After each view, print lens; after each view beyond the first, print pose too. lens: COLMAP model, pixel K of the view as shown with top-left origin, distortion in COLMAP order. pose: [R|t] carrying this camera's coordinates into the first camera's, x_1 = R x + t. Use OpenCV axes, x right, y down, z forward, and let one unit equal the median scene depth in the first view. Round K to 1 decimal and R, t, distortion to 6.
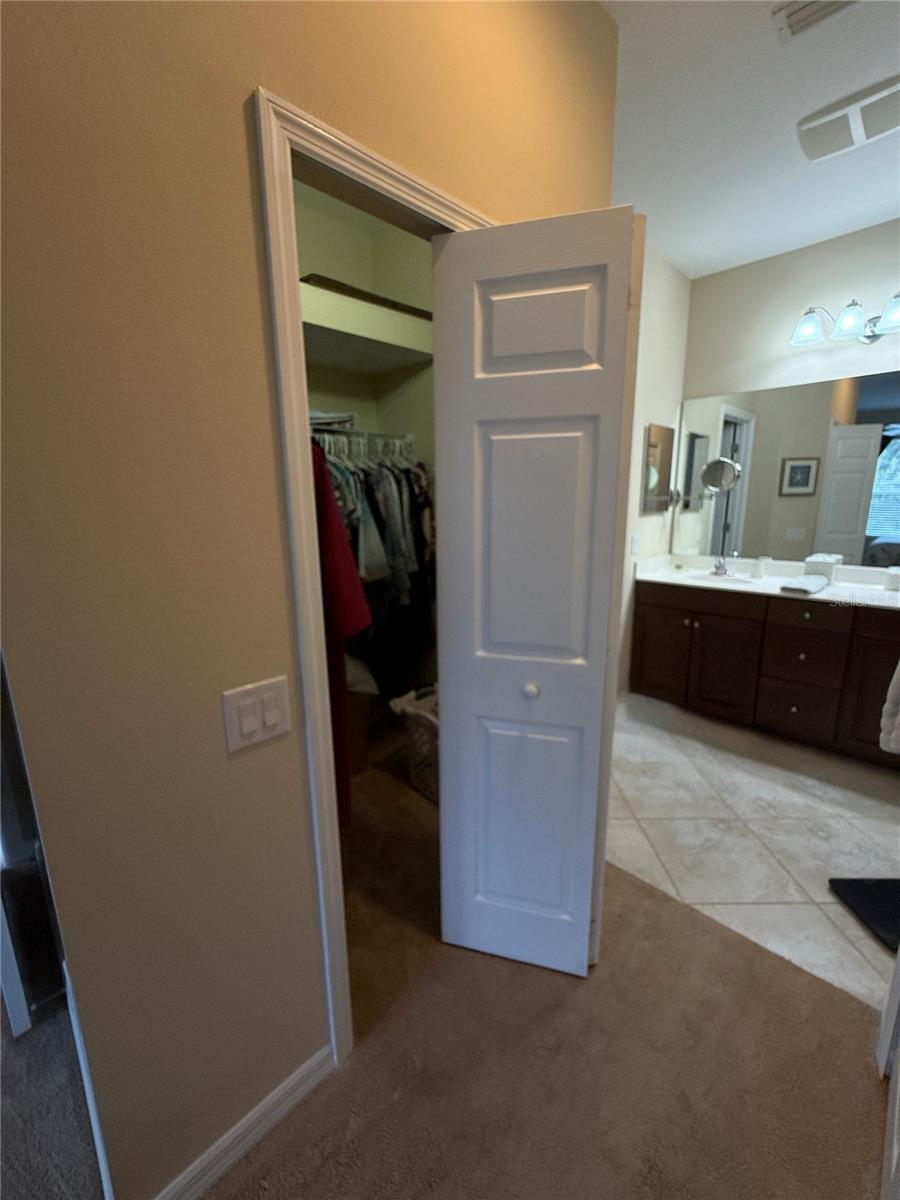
lens RADIAL K [[481.8, 0, 450.0], [0, 481.8, 595.4], [0, 0, 1]] dist [0.002298, -0.000285]
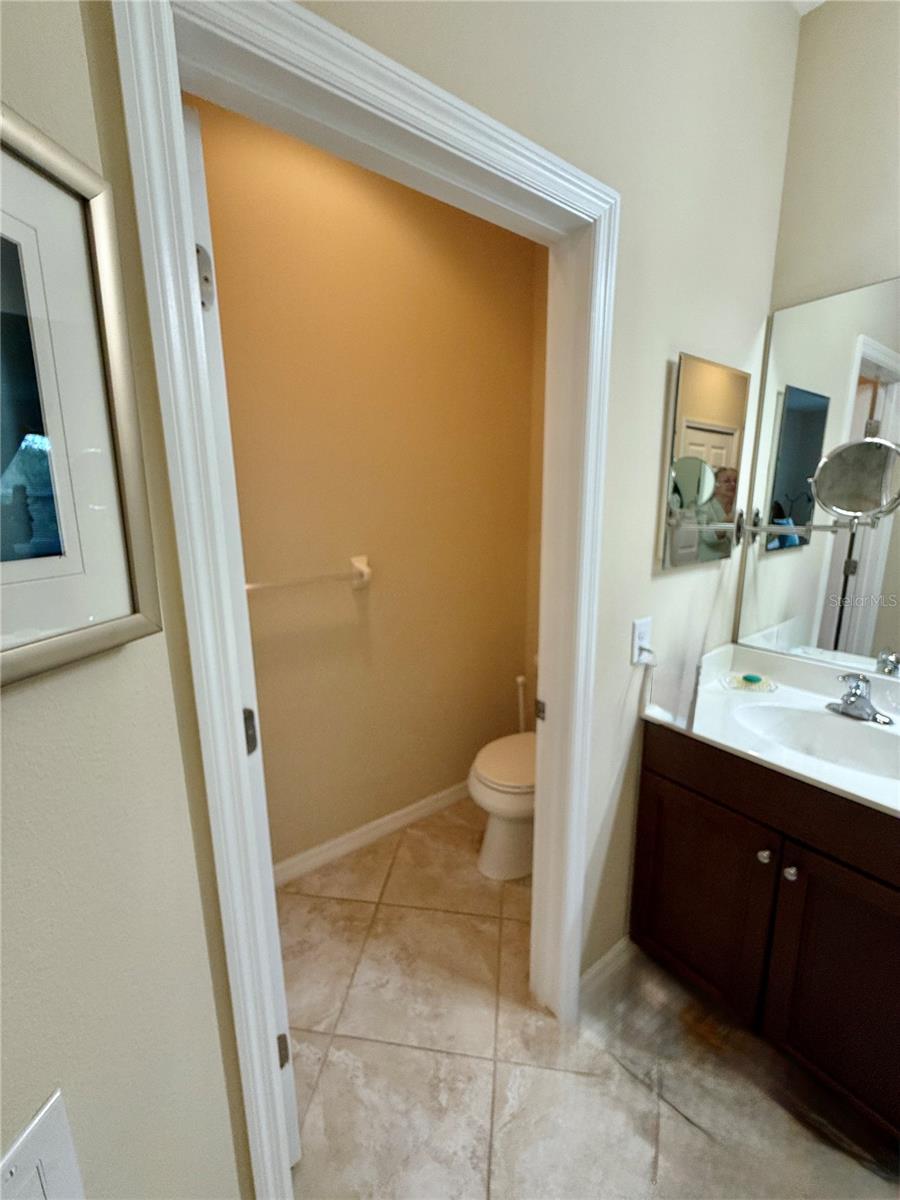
lens RADIAL K [[481.8, 0, 460.2], [0, 481.8, 588.3], [0, 0, 1]] dist [0.002298, -0.000285]
pose [[0.991698, 0.032094, -0.124518, 0.249165], [-0.032564, 0.999468, -0.001738, -0.133060], [0.124396, 0.005779, 0.992216, 0.500298]]
